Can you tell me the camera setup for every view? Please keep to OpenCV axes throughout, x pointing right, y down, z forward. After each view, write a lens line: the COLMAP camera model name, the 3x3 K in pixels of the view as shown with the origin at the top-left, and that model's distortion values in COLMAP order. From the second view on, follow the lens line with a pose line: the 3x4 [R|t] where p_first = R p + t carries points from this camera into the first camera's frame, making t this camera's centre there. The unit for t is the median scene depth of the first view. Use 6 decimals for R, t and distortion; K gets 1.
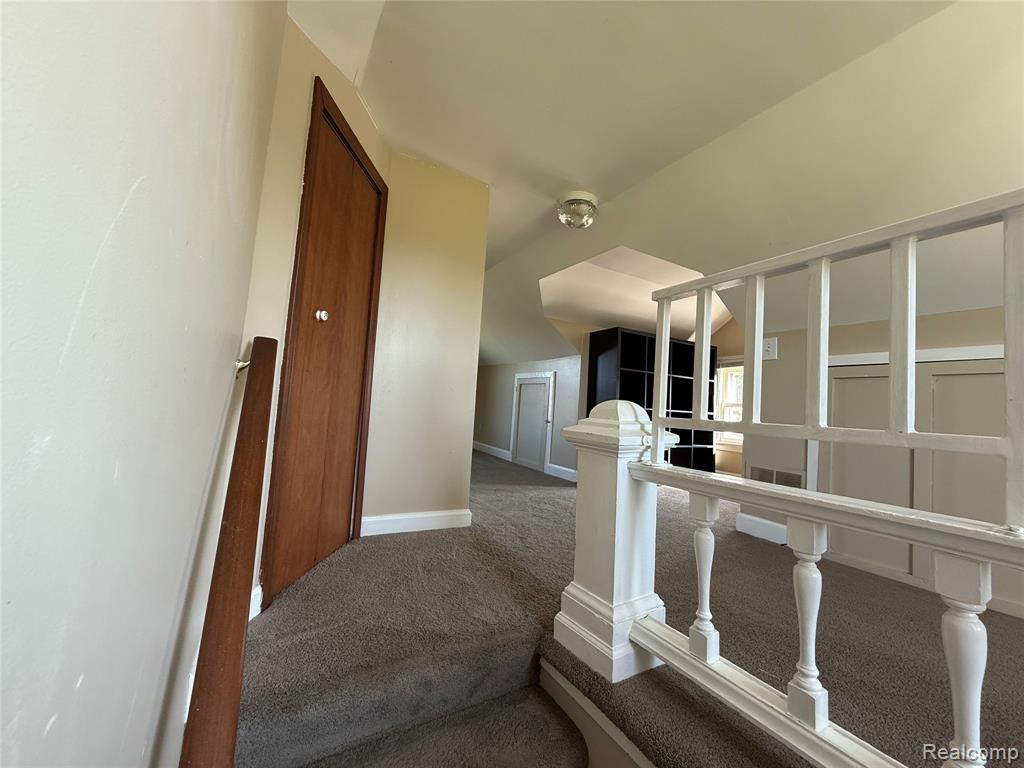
lens RADIAL K [[407.9, 0, 508.9], [0, 407.9, 382.9], [0, 0, 1]] dist [0.000131, 0.000153]
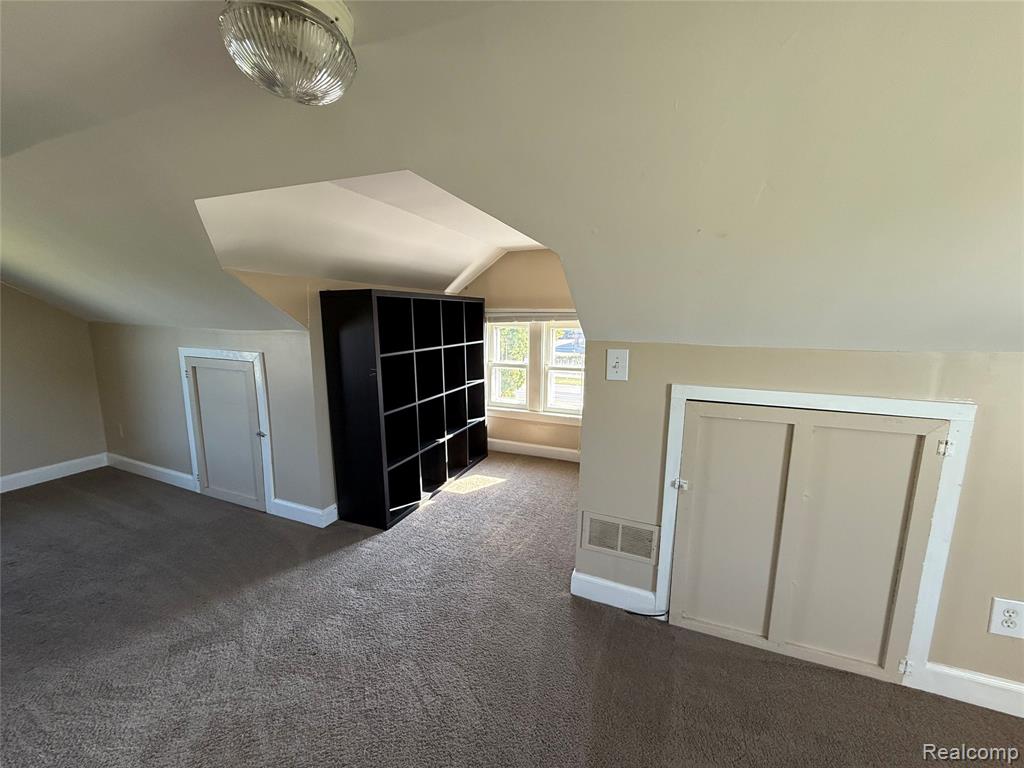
lens RADIAL K [[407.9, 0, 508.9], [0, 407.9, 382.9], [0, 0, 1]] dist [0.000131, 0.000153]
pose [[0.786900, -0.158434, 0.596396, 0.038917], [0.008239, 0.969090, 0.246570, -0.137862], [-0.617026, -0.189112, 0.763882, 0.343581]]
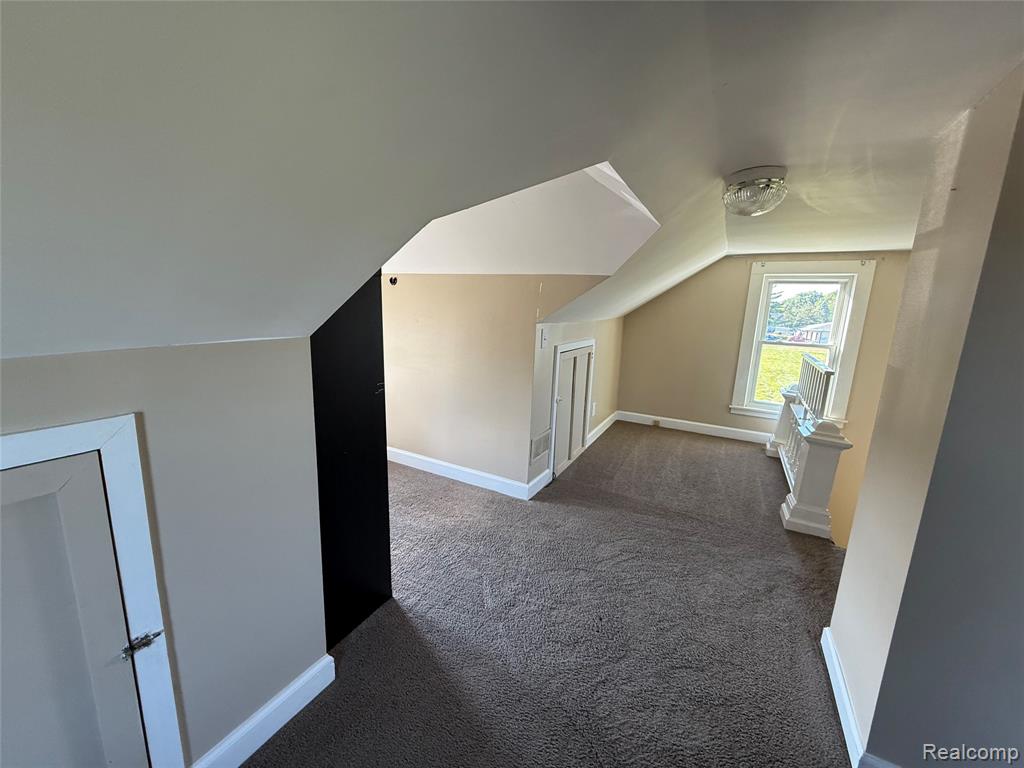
lens RADIAL K [[407.9, 0, 508.9], [0, 407.9, 382.9], [0, 0, 1]] dist [0.000131, 0.000153]
pose [[-0.519439, -0.252317, 0.816407, -0.156081], [-0.124864, 0.967569, 0.219590, -0.117449], [-0.845336, 0.012124, -0.534098, 1.024528]]
